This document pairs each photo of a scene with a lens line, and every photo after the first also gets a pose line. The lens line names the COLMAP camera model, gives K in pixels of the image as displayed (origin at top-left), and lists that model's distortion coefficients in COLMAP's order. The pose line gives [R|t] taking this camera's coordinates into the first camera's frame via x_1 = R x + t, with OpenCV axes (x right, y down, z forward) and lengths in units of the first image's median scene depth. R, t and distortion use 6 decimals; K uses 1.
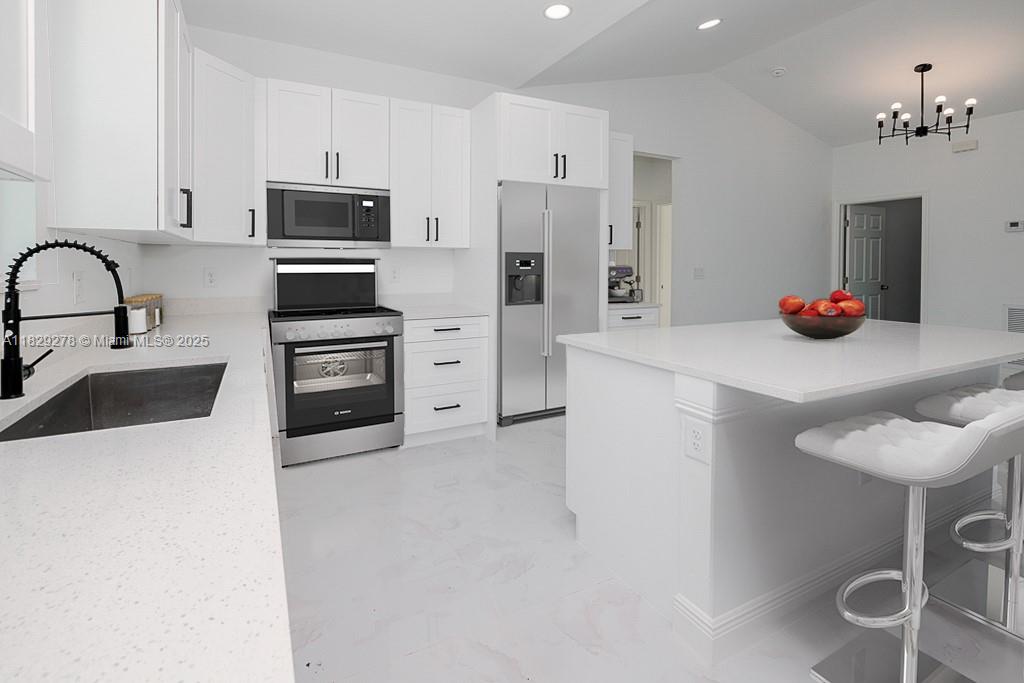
lens RADIAL K [[492.2, 0, 493.5], [0, 492.2, 341.1], [0, 0, 1]] dist [-0.017769, 0.008500]
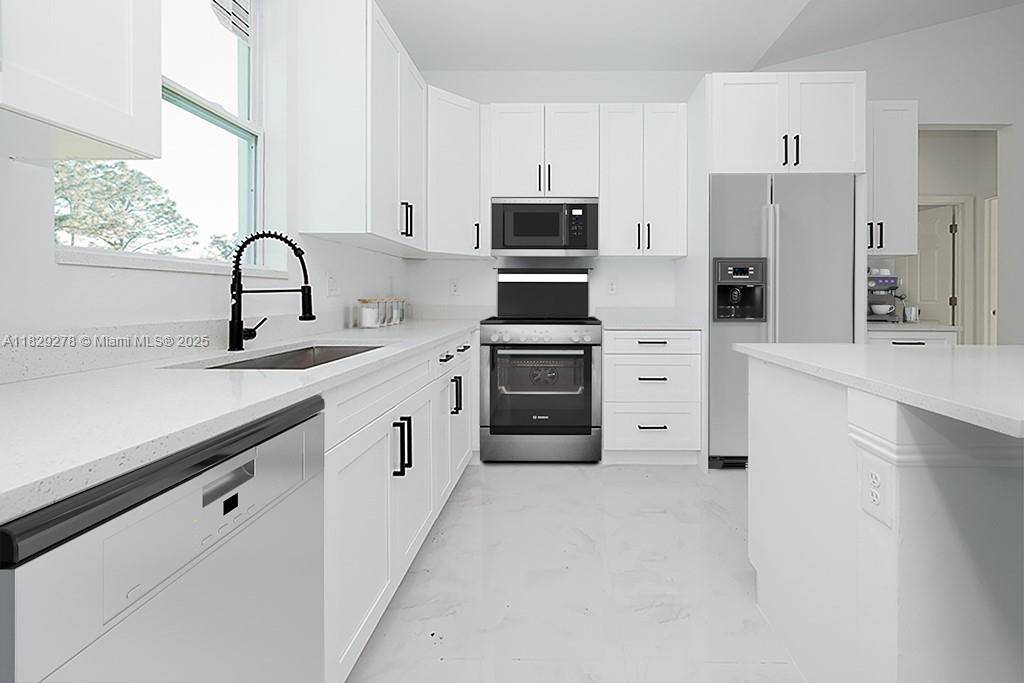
lens RADIAL K [[492.2, 0, 493.5], [0, 492.2, 341.1], [0, 0, 1]] dist [-0.017769, 0.008500]
pose [[0.876753, 0.062892, -0.476811, 0.093164], [-0.083693, 0.996238, -0.022488, 0.020542], [0.473603, 0.059622, 0.878718, 0.050291]]
